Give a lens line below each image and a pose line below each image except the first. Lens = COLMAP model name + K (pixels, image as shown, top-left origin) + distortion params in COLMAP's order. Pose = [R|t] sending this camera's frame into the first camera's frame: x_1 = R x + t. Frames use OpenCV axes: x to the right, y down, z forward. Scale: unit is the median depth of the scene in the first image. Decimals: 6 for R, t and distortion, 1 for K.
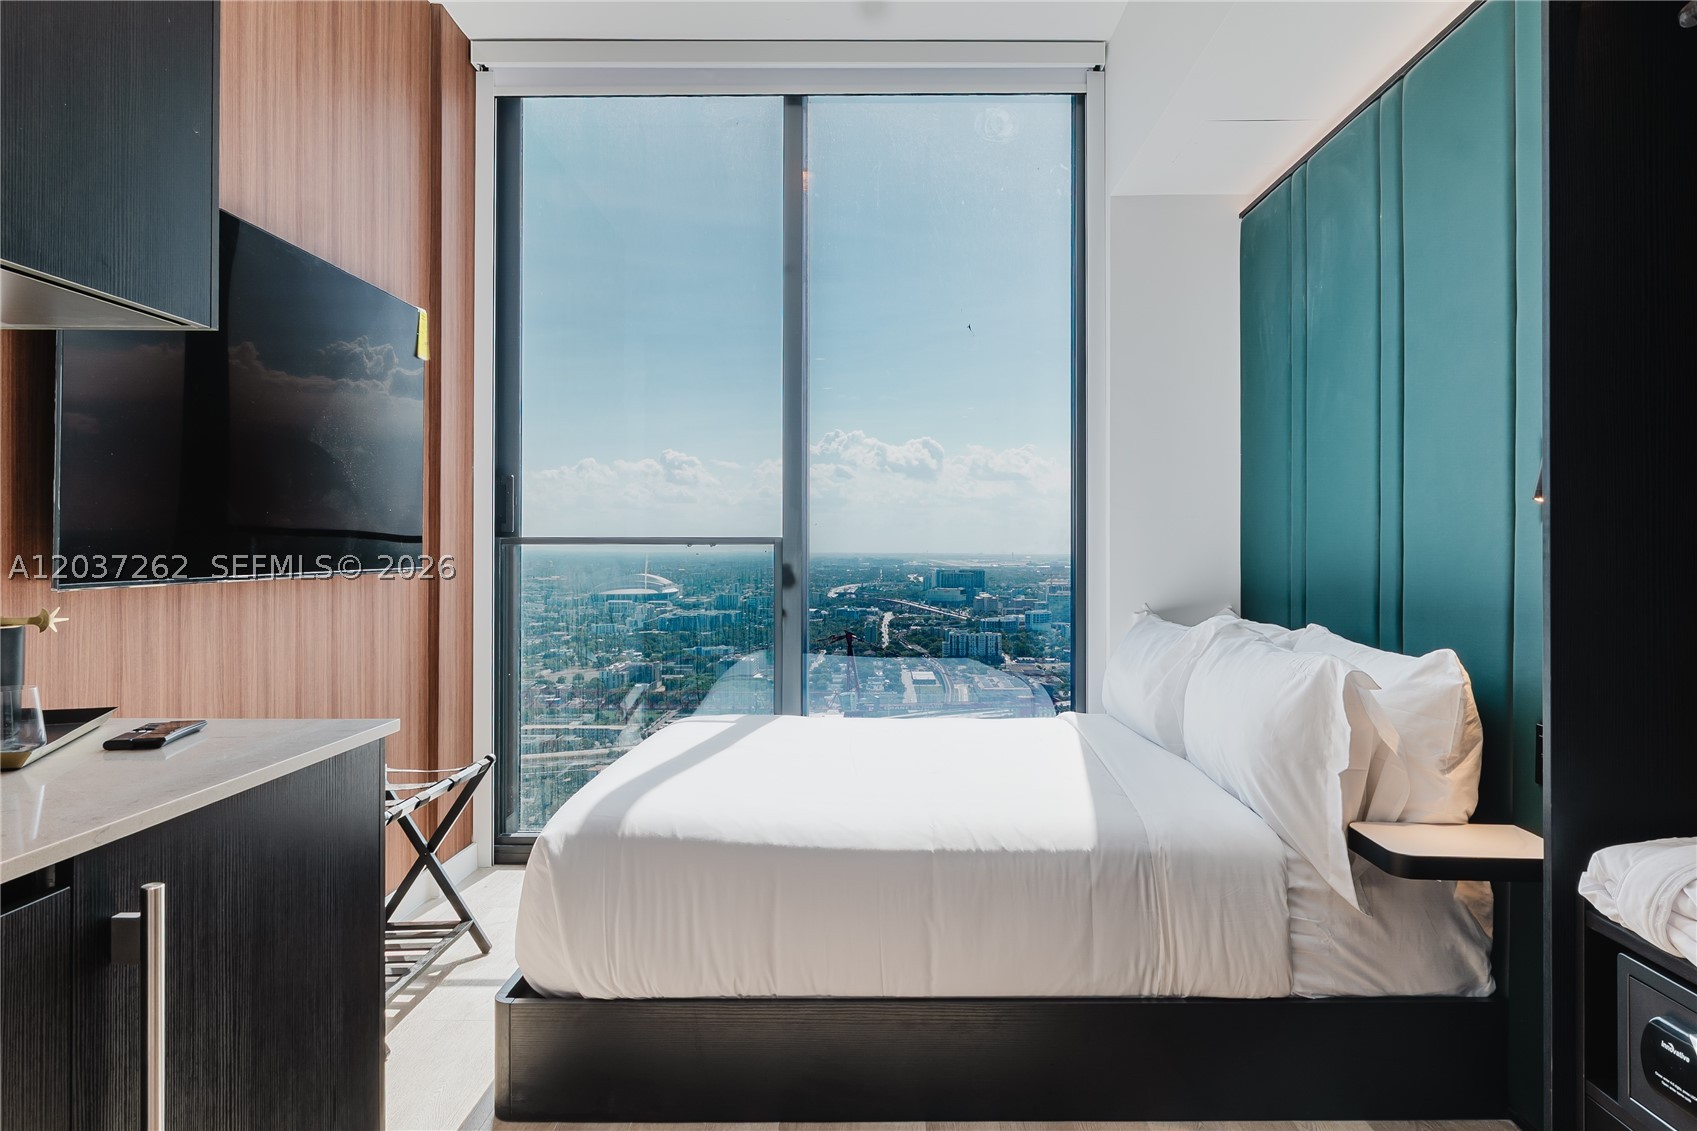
lens RADIAL K [[1029.5, 0, 920.1], [0, 1029.5, 536.6], [0, 0, 1]] dist [0.001443, 0.001506]
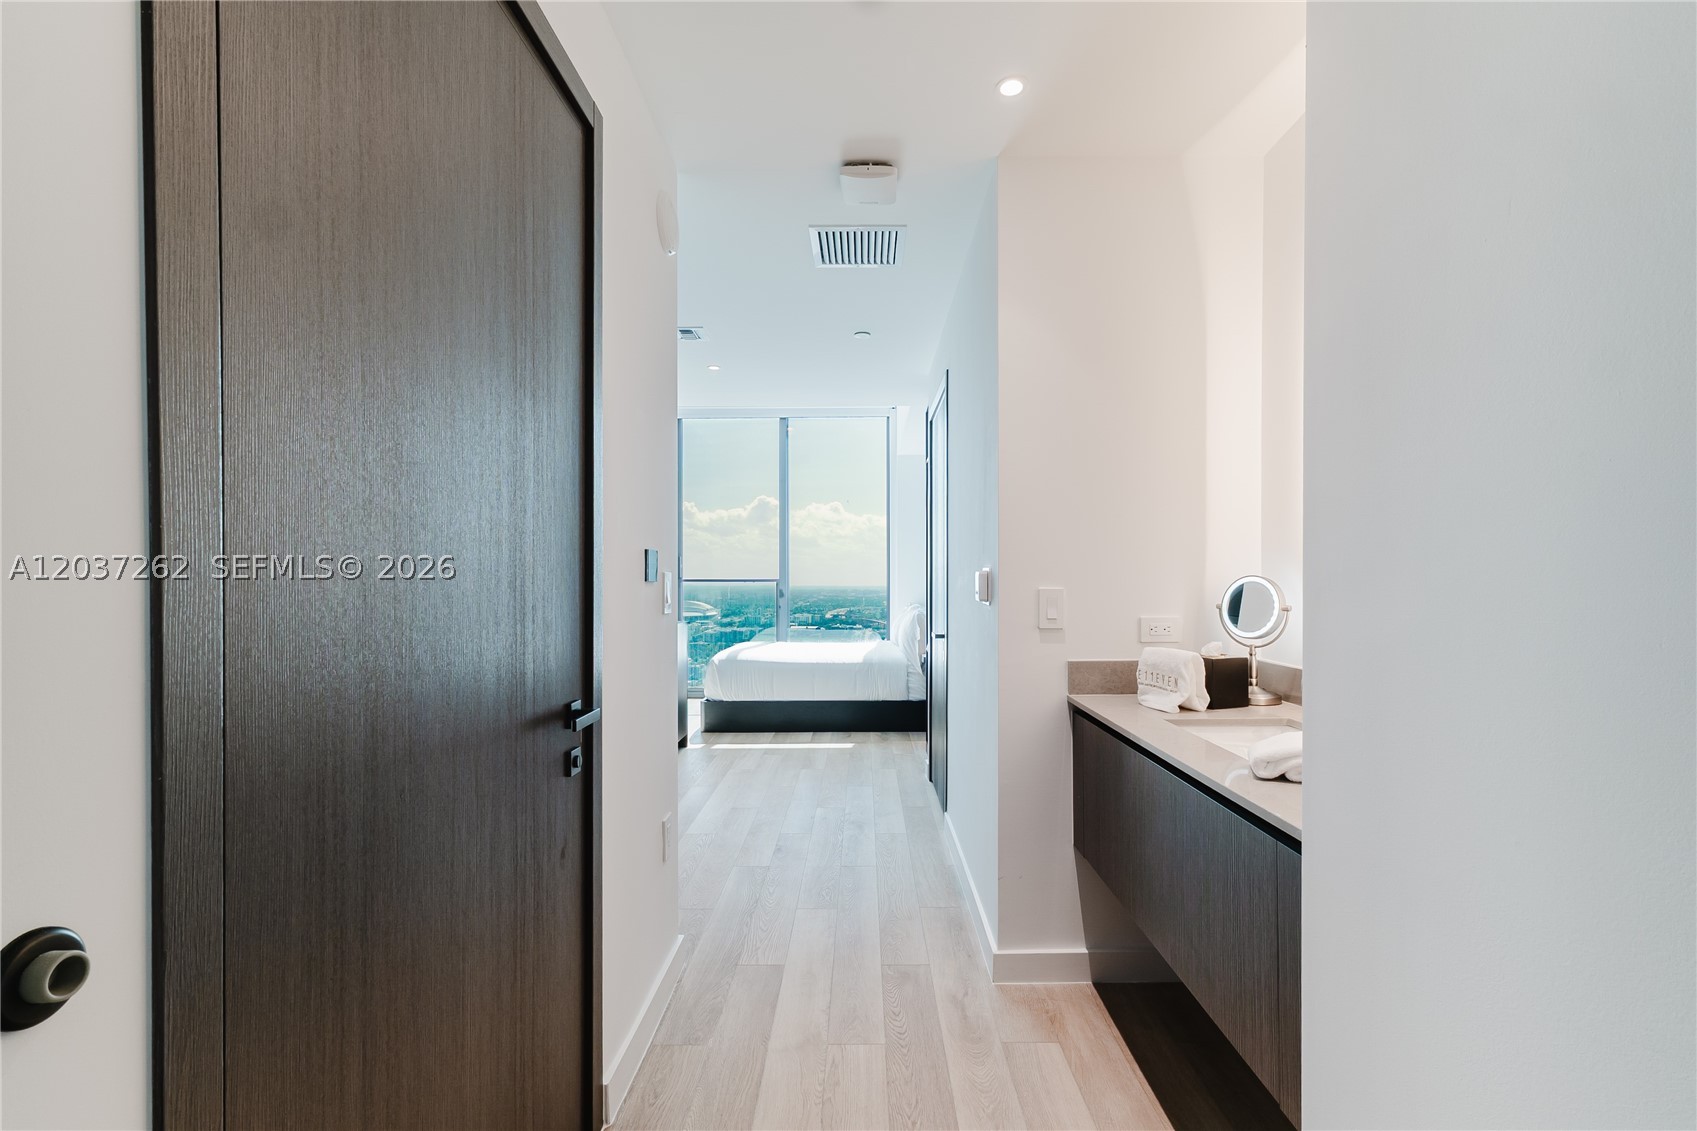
lens RADIAL K [[750.7, 0, 863.1], [0, 750.7, 567.0], [0, 0, 1]] dist [0.006350, -0.000136]
pose [[0.999235, -0.003061, -0.038993, 0.194131], [0.002700, 0.999953, -0.009297, -0.014588], [0.039020, 0.009185, 0.999196, -1.150807]]
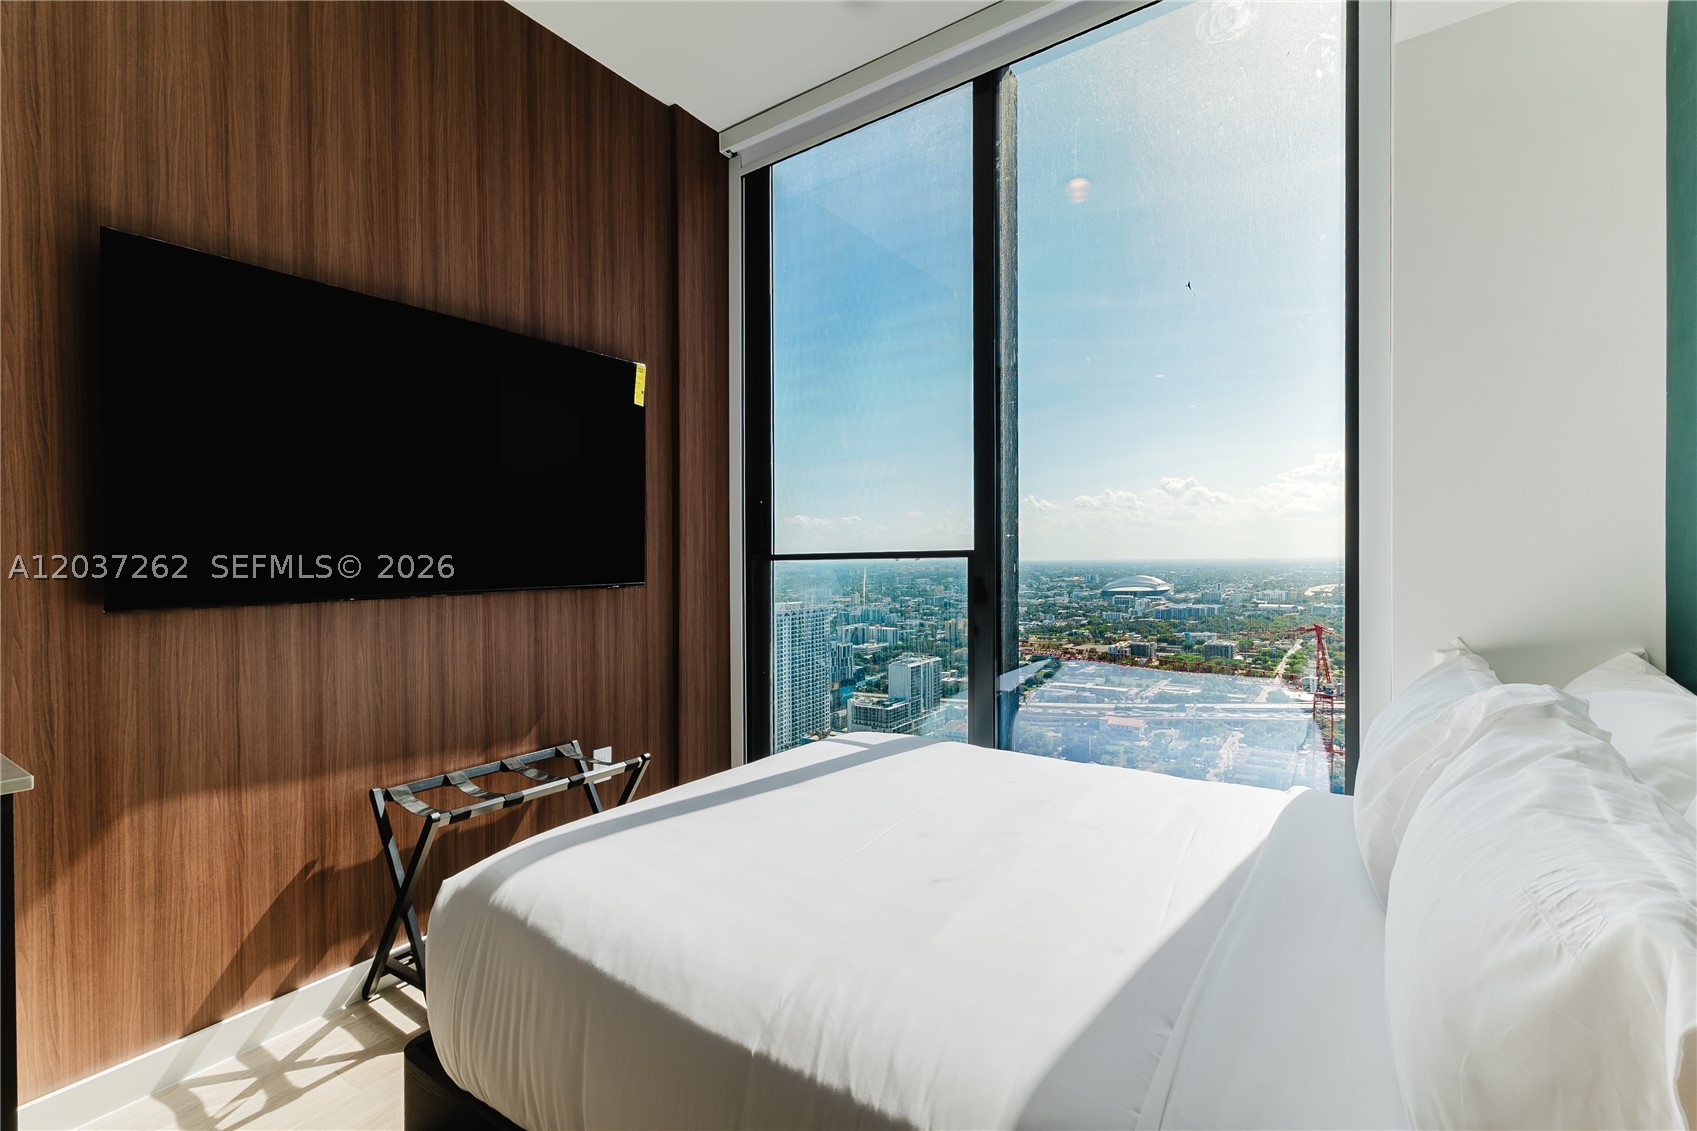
lens RADIAL K [[750.7, 0, 860.2], [0, 750.7, 564.9], [0, 0, 1]] dist [0.006350, -0.000136]
pose [[0.812653, -0.010011, -0.582662, 0.216425], [0.022684, 0.999638, 0.014464, 0.002654], [0.582307, -0.024972, 0.812586, 0.436472]]
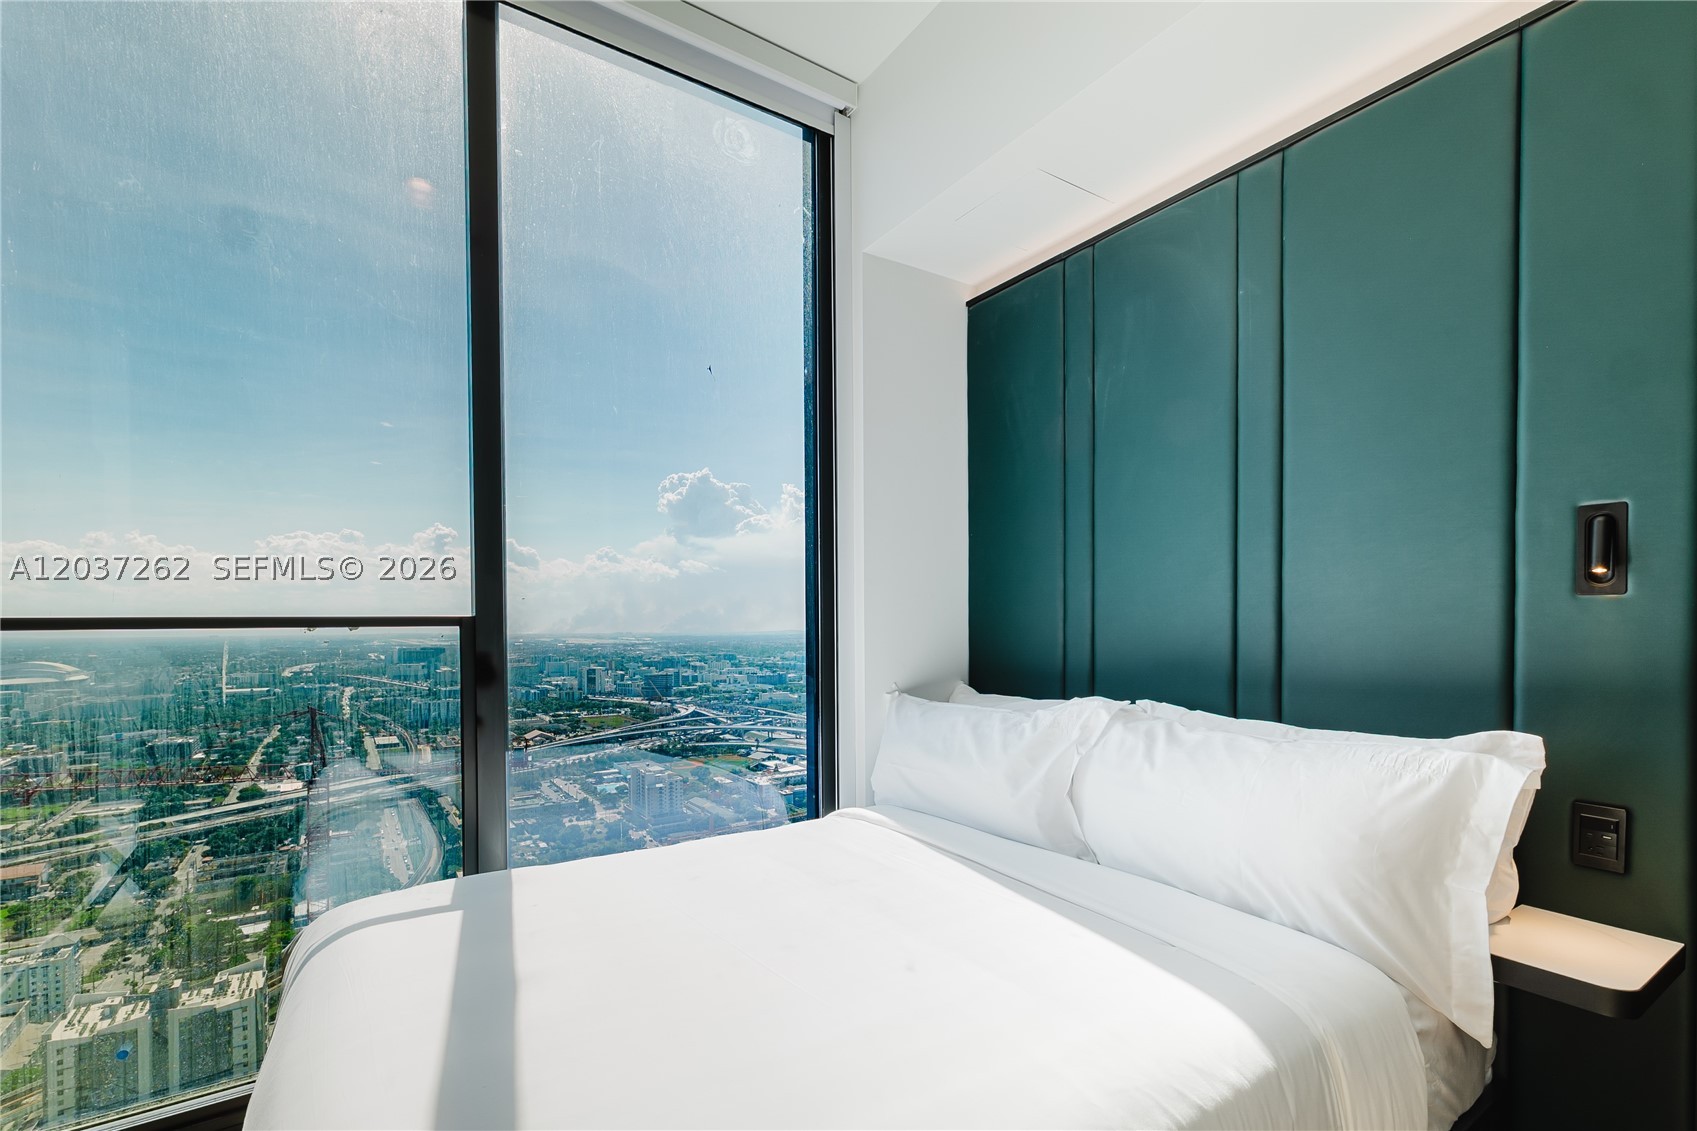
lens RADIAL K [[750.7, 0, 863.7], [0, 750.7, 626.9], [0, 0, 1]] dist [0.006350, -0.000136]
pose [[0.842680, -0.011955, 0.538281, -0.214981], [0.006024, 0.999900, 0.012777, 0.003239], [-0.538381, -0.007524, 0.842668, 0.476331]]
